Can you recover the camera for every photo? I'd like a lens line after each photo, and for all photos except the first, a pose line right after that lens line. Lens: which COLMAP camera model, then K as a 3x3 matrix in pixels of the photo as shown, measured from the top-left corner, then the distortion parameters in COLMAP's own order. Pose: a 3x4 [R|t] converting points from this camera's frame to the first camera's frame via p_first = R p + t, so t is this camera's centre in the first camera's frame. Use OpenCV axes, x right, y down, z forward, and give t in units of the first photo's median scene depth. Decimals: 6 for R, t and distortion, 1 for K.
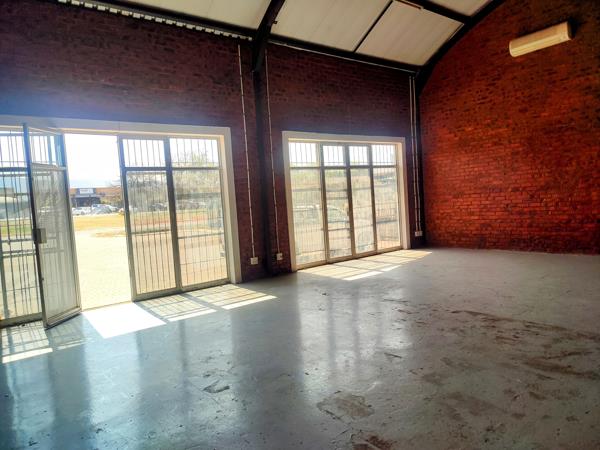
lens RADIAL K [[434.2, 0, 300.0], [0, 434.2, 225.5], [0, 0, 1]] dist [0.033503, -0.024858]
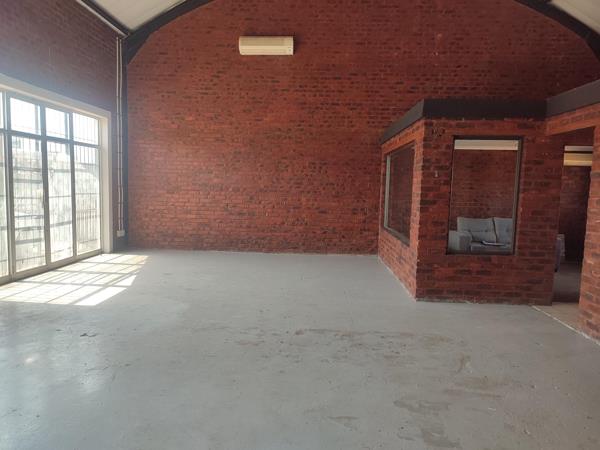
lens RADIAL K [[434.2, 0, 300.6], [0, 434.2, 224.8], [0, 0, 1]] dist [0.033503, -0.024858]
pose [[0.652427, 0.015901, 0.757684, -0.154943], [-0.023863, 0.999715, -0.000433, -0.005529], [-0.757475, -0.017798, 0.652621, 0.247248]]
